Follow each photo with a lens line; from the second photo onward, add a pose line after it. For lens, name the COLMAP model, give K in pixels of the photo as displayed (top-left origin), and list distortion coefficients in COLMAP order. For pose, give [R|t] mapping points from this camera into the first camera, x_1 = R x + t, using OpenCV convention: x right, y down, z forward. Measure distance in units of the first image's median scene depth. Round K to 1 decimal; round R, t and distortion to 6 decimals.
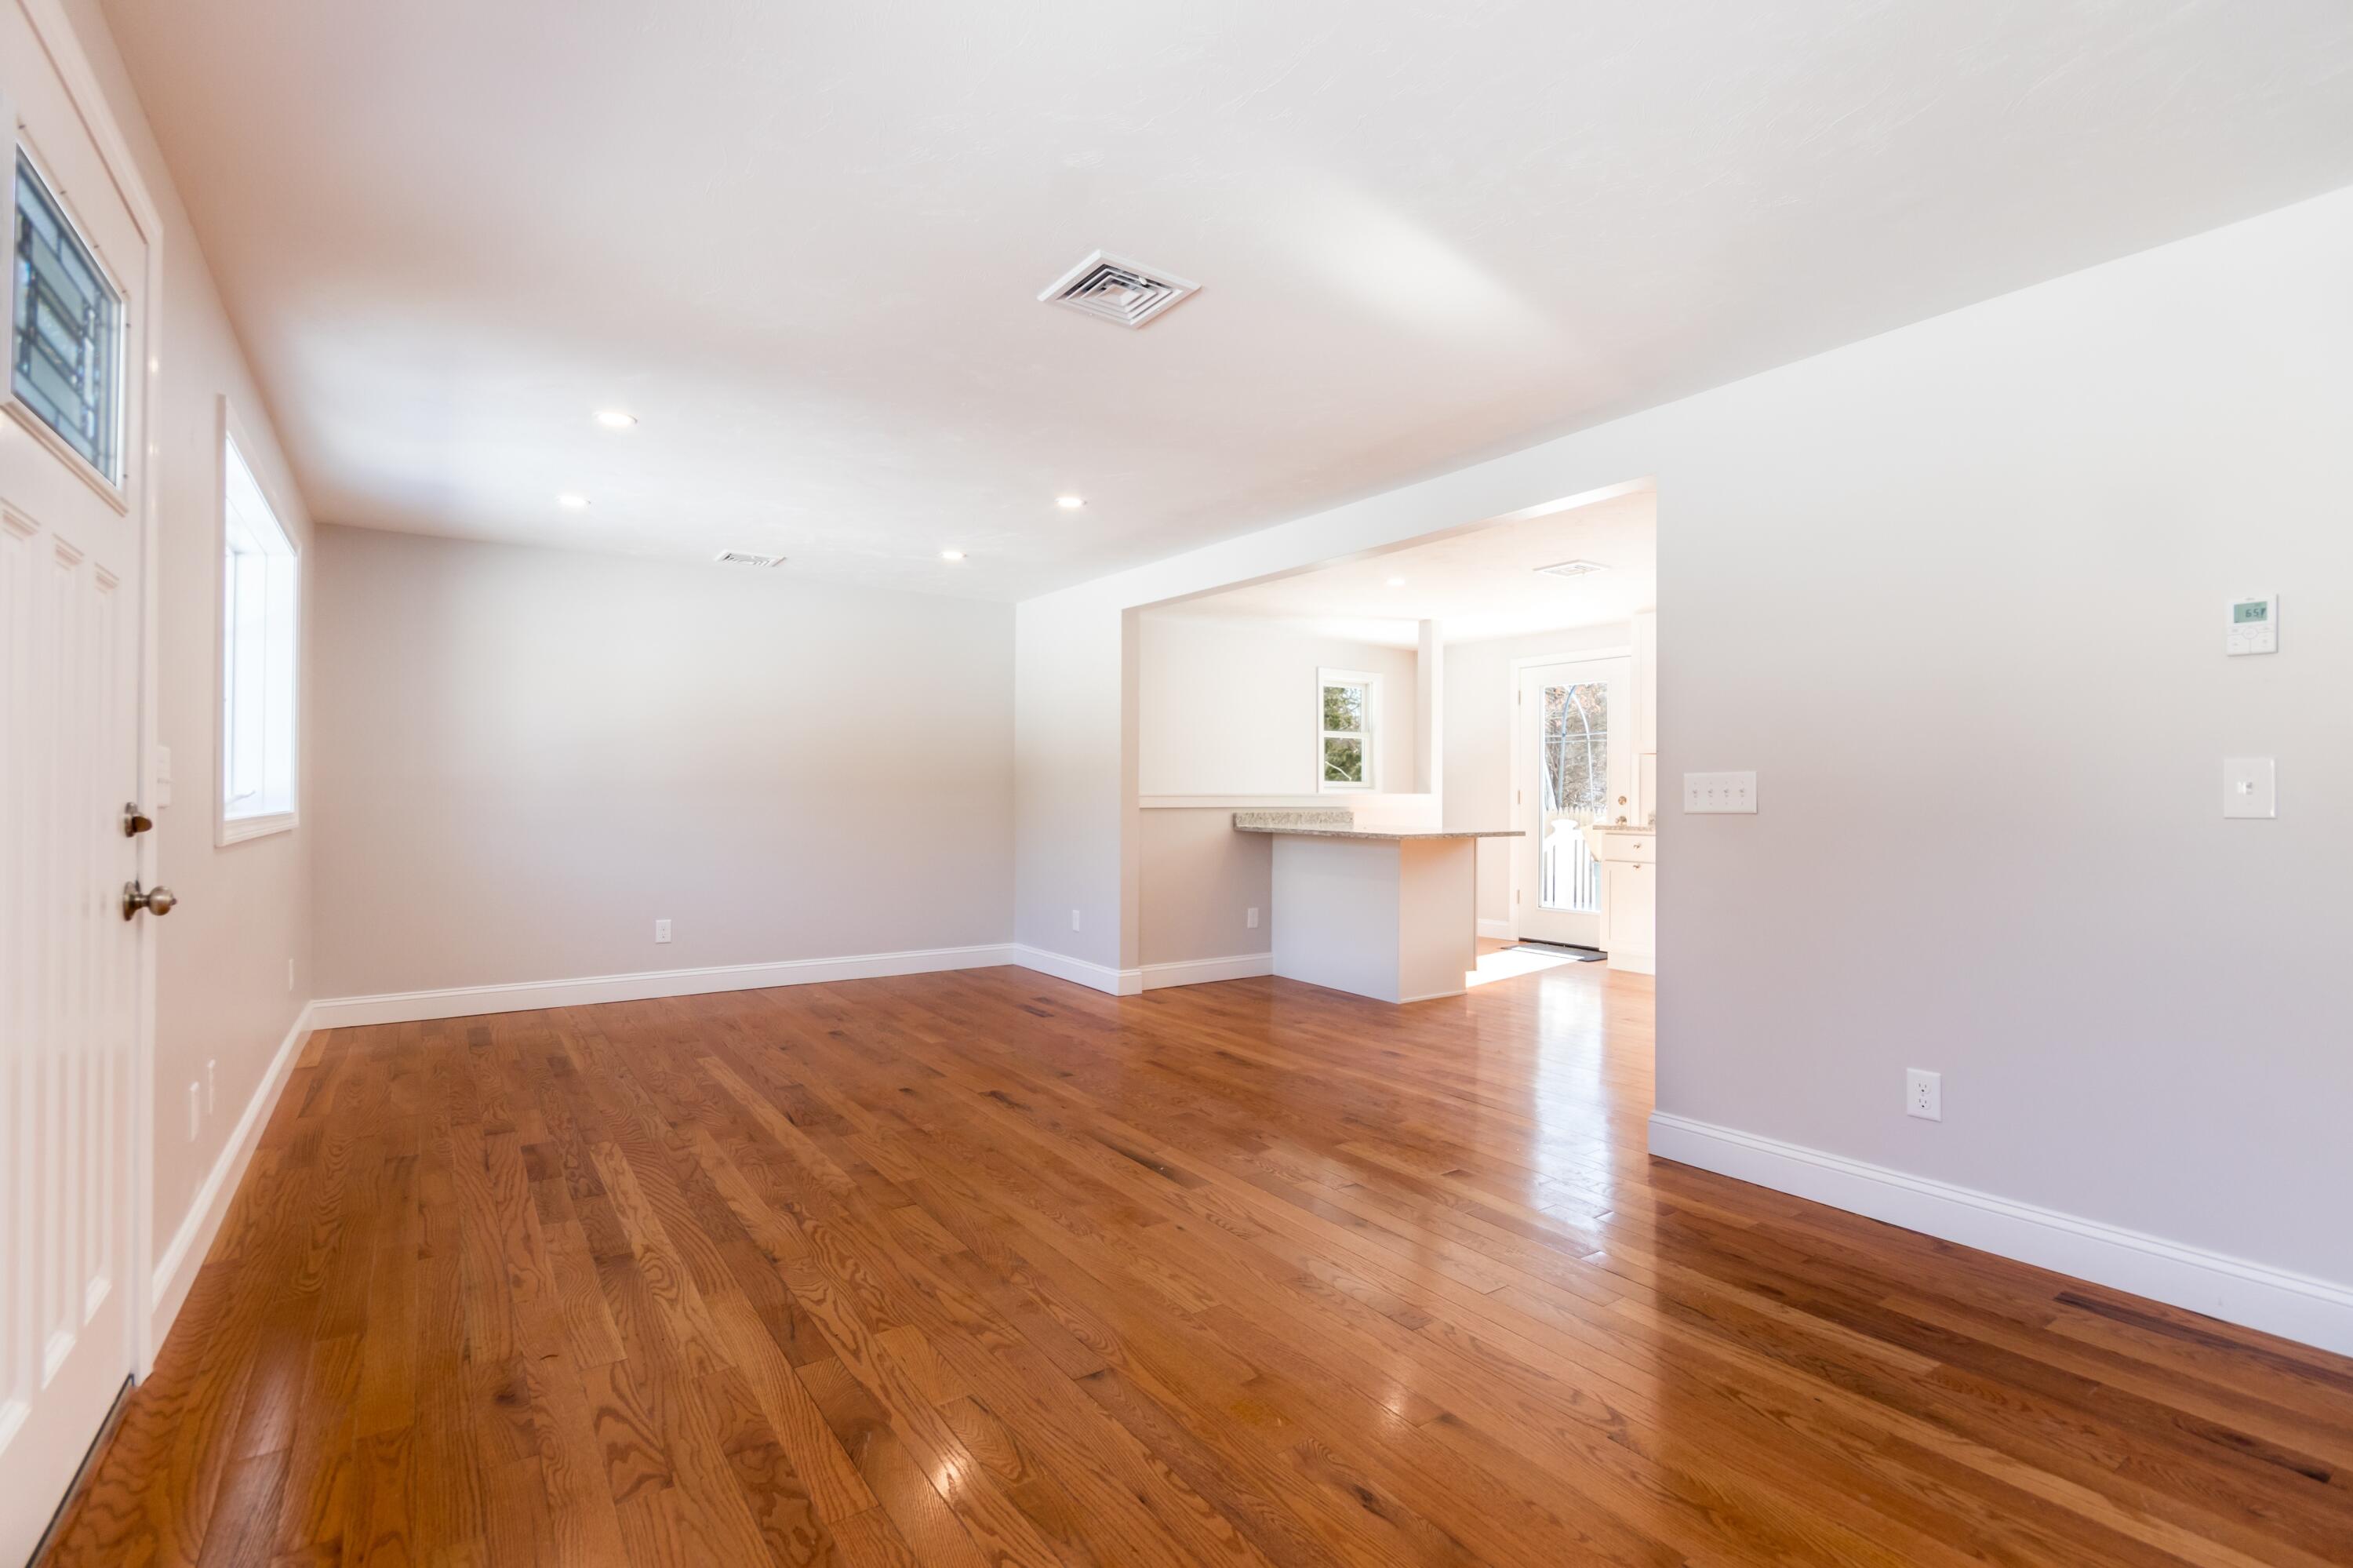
lens RADIAL K [[1084.4, 0, 1165.3], [0, 1084.4, 785.9], [0, 0, 1]] dist [0.000951, -0.000159]
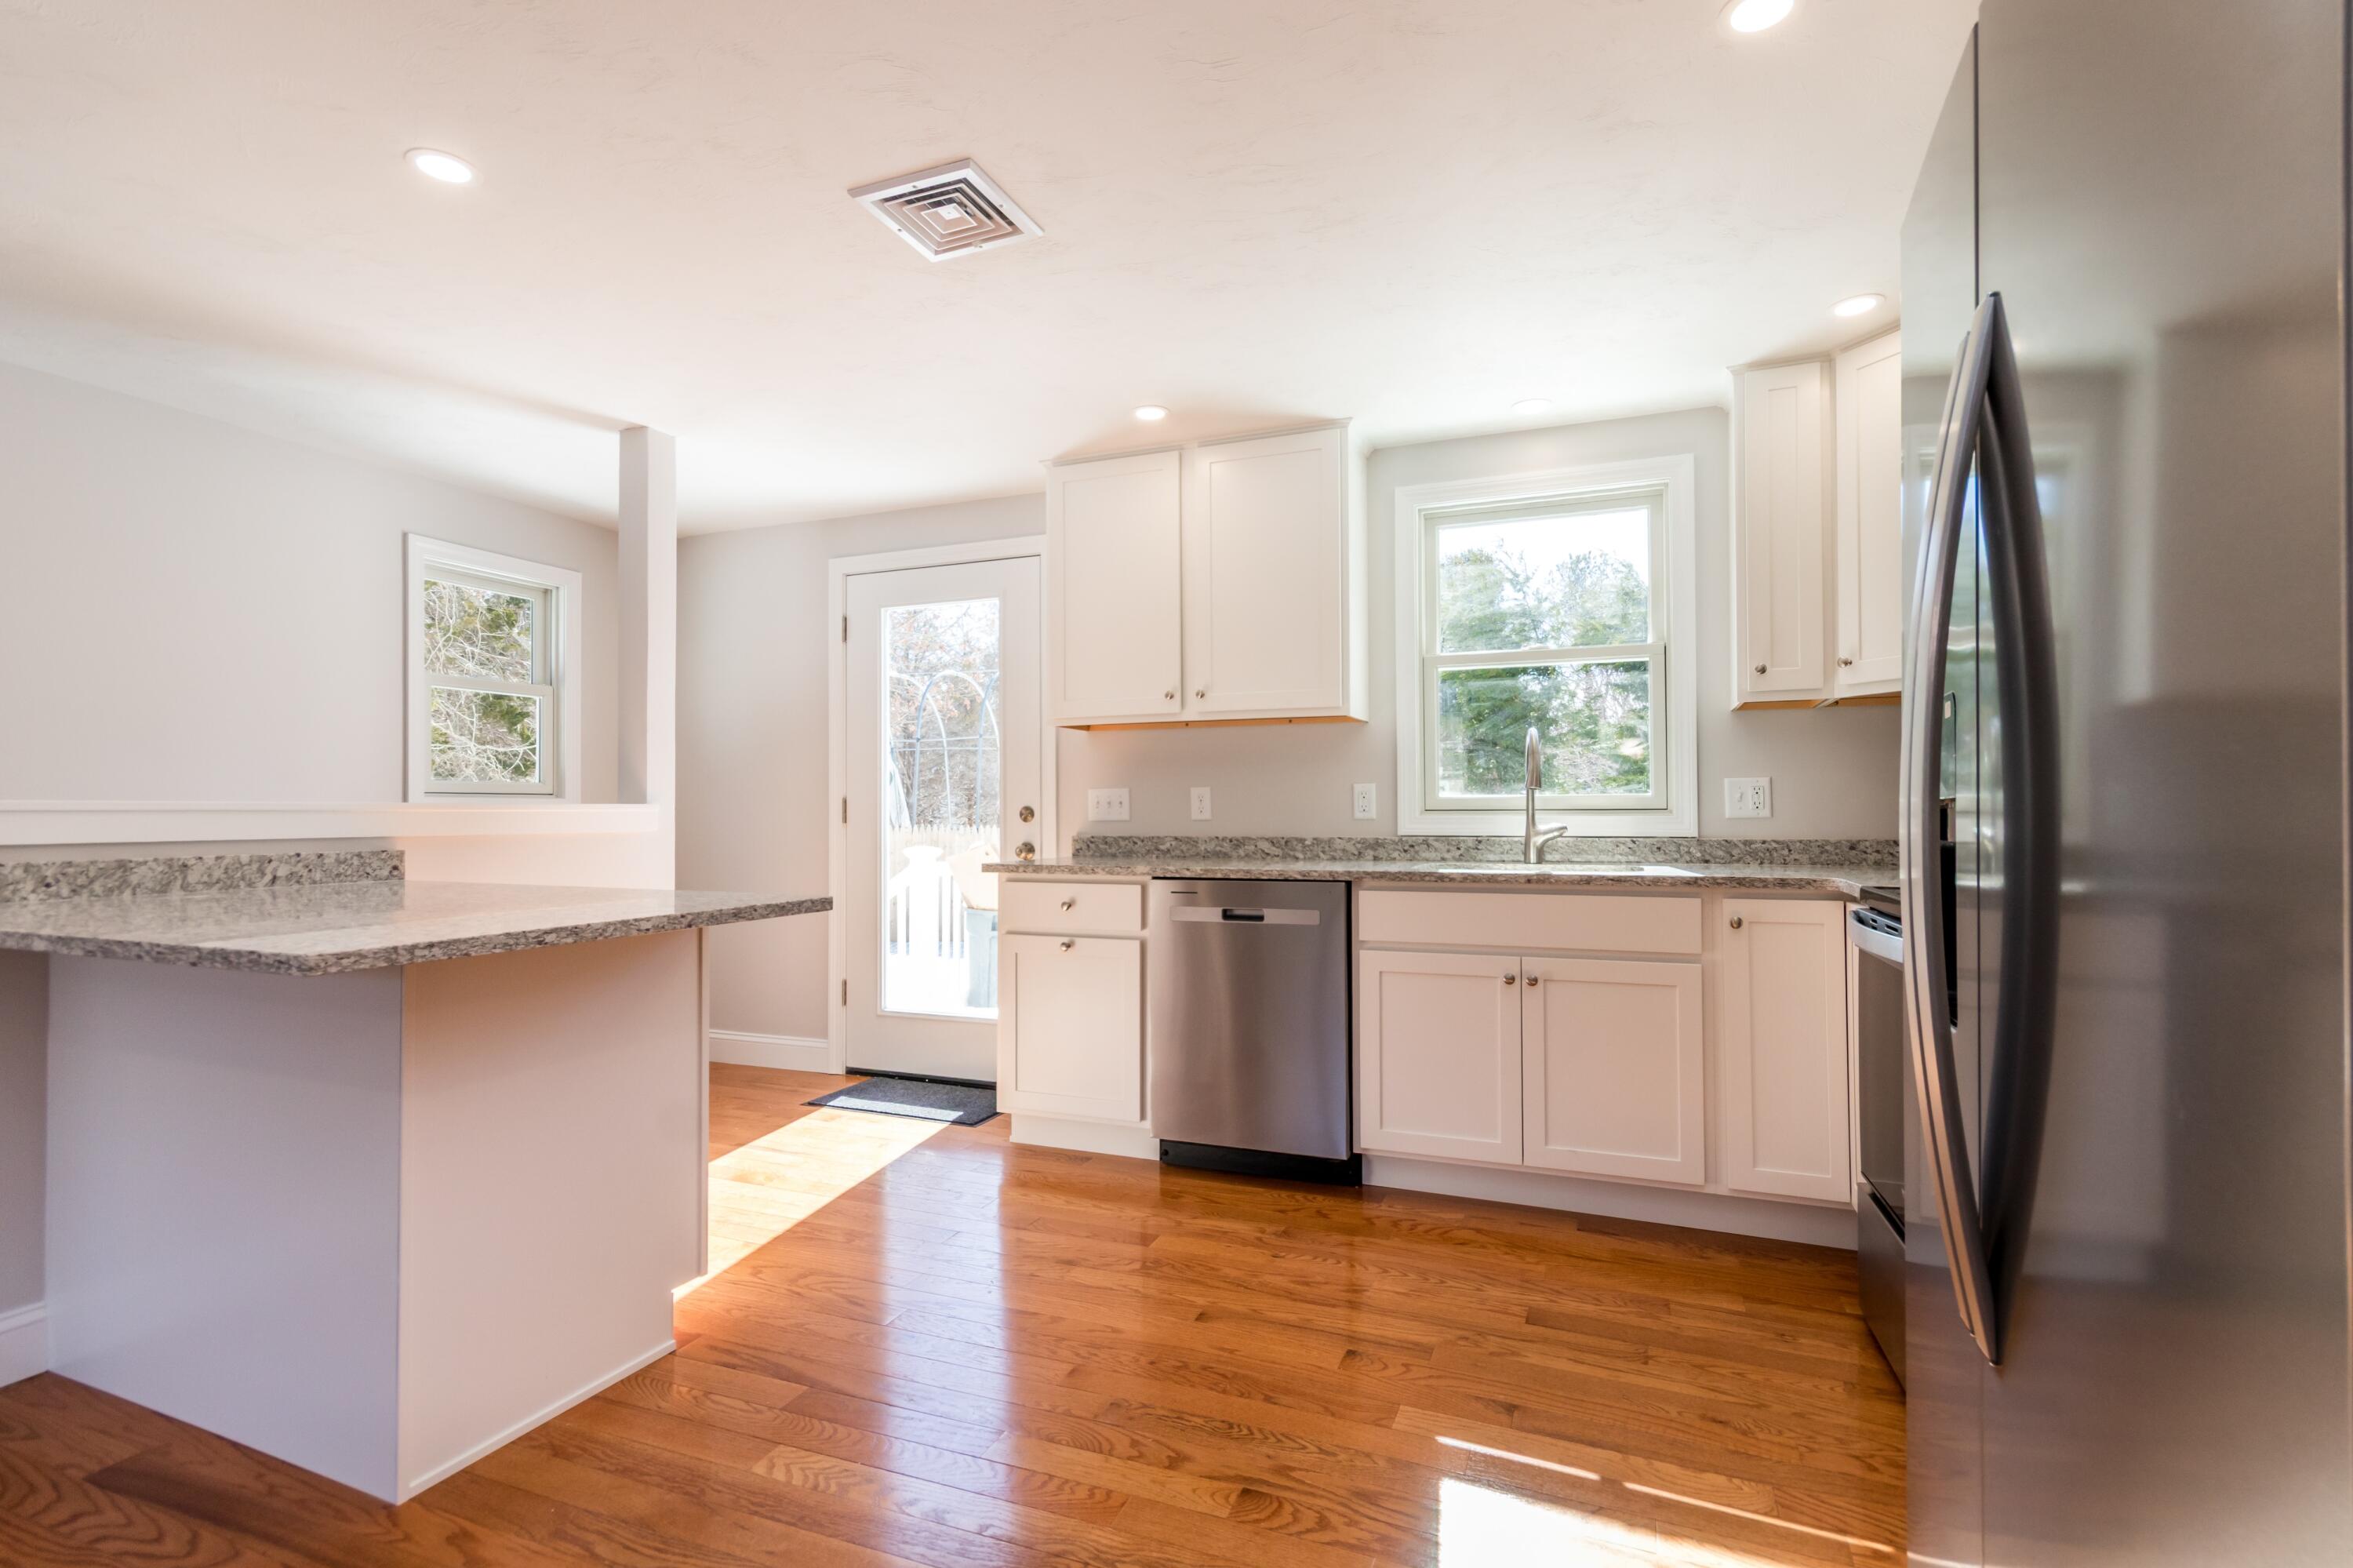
lens RADIAL K [[1084.4, 0, 1180.8], [0, 1084.4, 807.3], [0, 0, 1]] dist [0.000951, -0.000159]
pose [[0.830353, -0.006539, 0.557199, 0.375178], [0.004271, 0.999976, 0.005371, 0.015118], [-0.557221, -0.002080, 0.830361, 1.045774]]
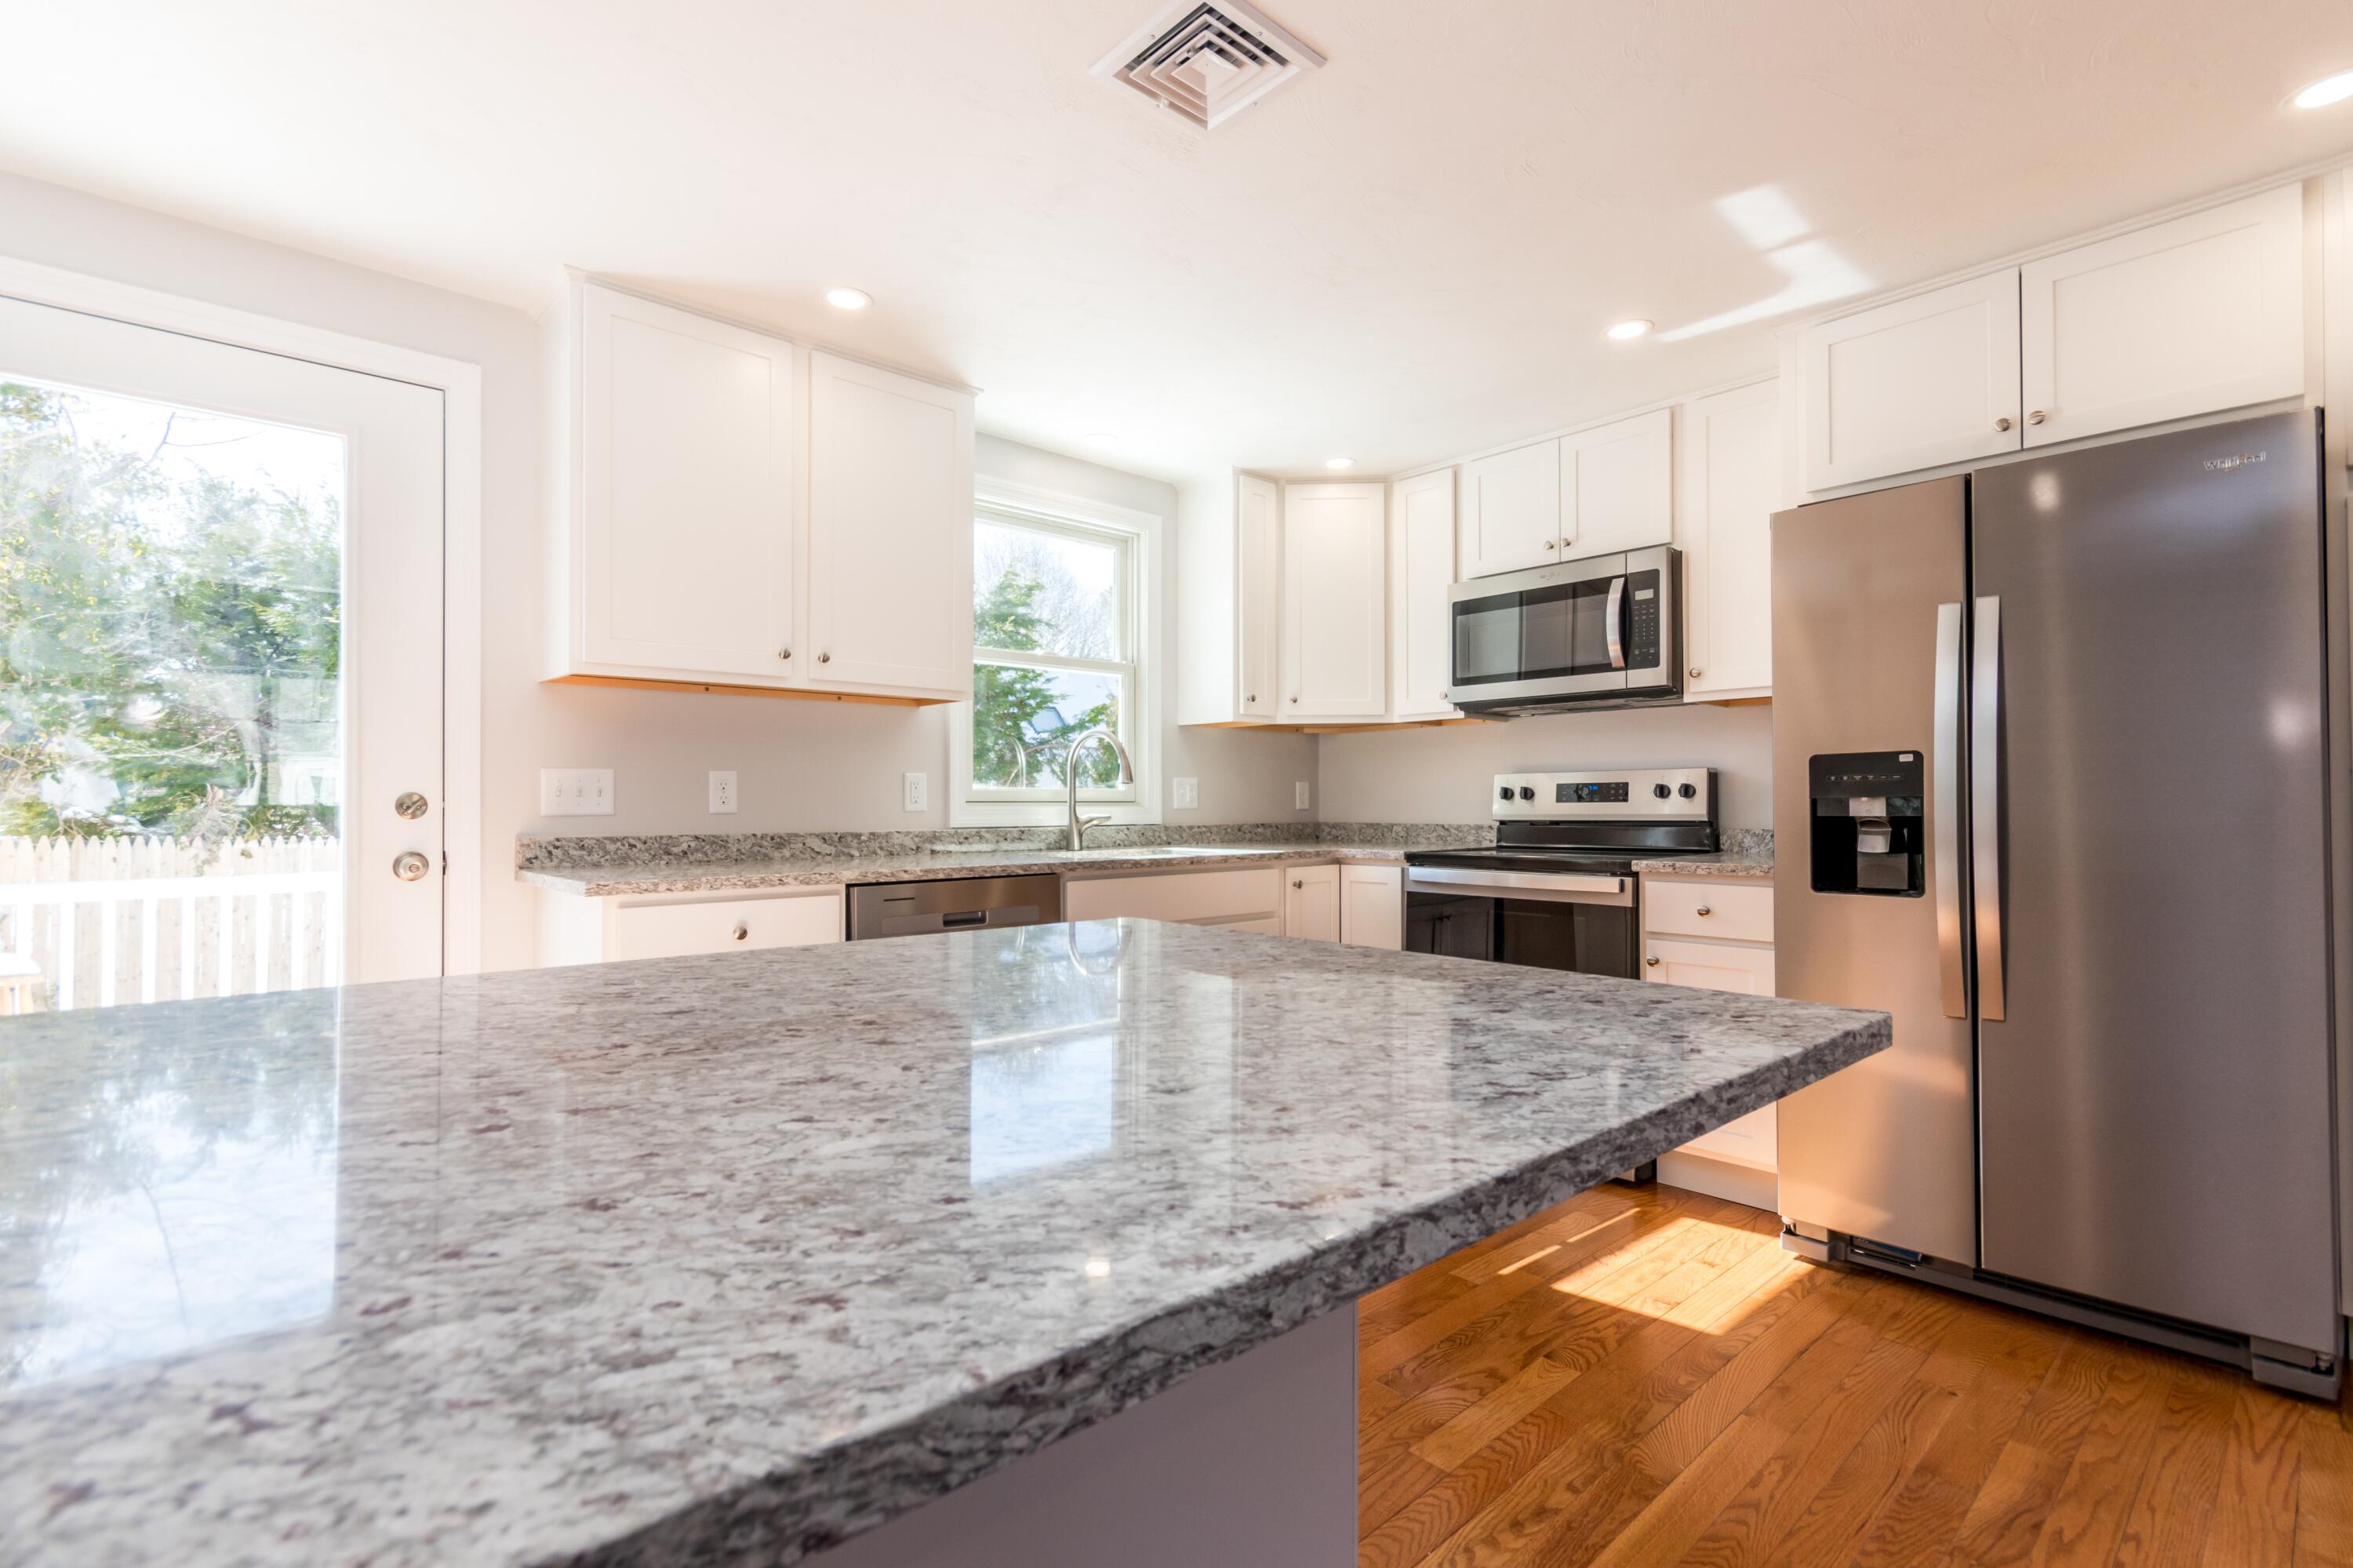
lens RADIAL K [[1084.4, 0, 1179.9], [0, 1084.4, 794.8], [0, 0, 1]] dist [0.000951, -0.000159]
pose [[-0.147455, 0.002016, 0.989067, 0.108643], [-0.006859, 0.999972, -0.003060, 0.019873], [-0.989045, -0.007235, -0.147437, 1.724951]]
